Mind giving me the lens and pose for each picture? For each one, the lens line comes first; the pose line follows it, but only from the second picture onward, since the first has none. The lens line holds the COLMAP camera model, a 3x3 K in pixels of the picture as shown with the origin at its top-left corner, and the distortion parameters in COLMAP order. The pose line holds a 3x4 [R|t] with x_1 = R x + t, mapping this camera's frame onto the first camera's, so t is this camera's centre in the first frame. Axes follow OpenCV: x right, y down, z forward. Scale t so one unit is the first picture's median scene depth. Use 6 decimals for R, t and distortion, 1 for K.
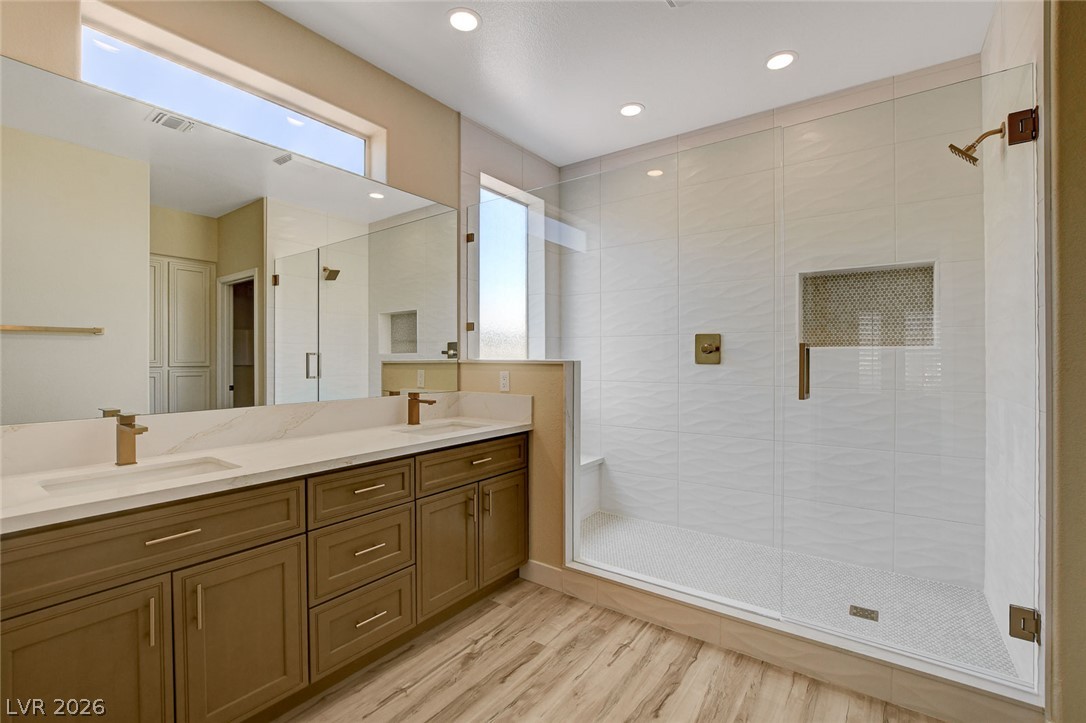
lens RADIAL K [[478.0, 0, 538.8], [0, 478.0, 355.3], [0, 0, 1]] dist [-0.029397, 0.004672]
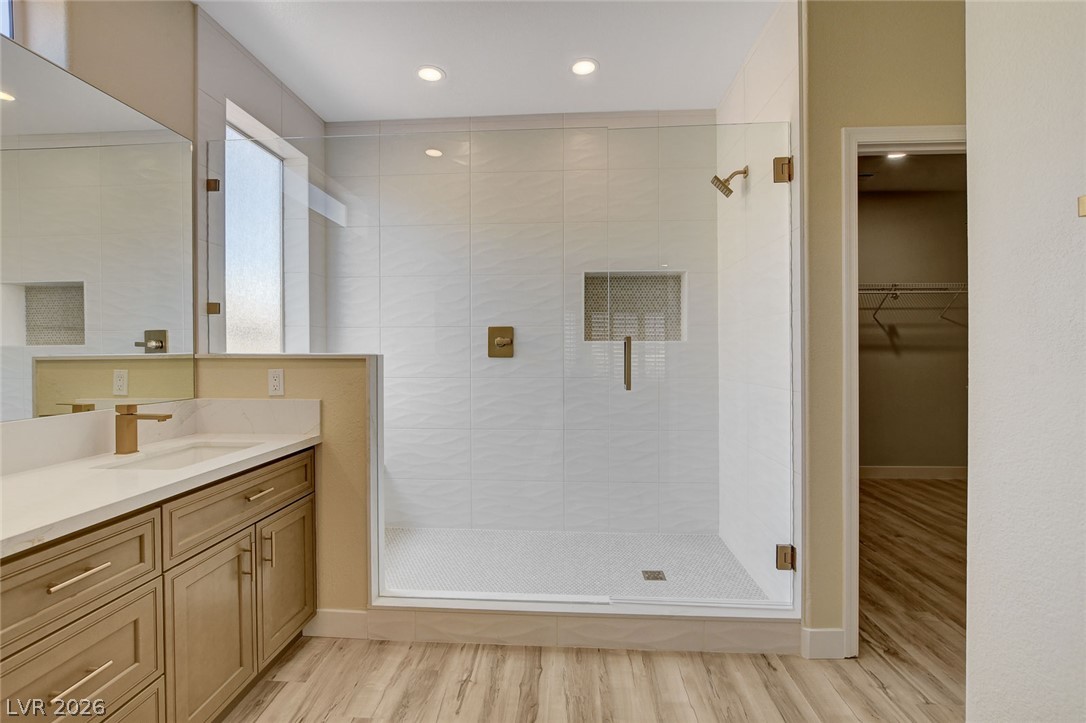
lens RADIAL K [[478.7, 0, 538.3], [0, 478.7, 351.6], [0, 0, 1]] dist [-0.012355, 0.000663]
pose [[0.842029, -0.001923, 0.539429, -0.141244], [-0.000722, 0.999989, 0.004691, 0.002011], [-0.539432, -0.004340, 0.842018, 0.153603]]
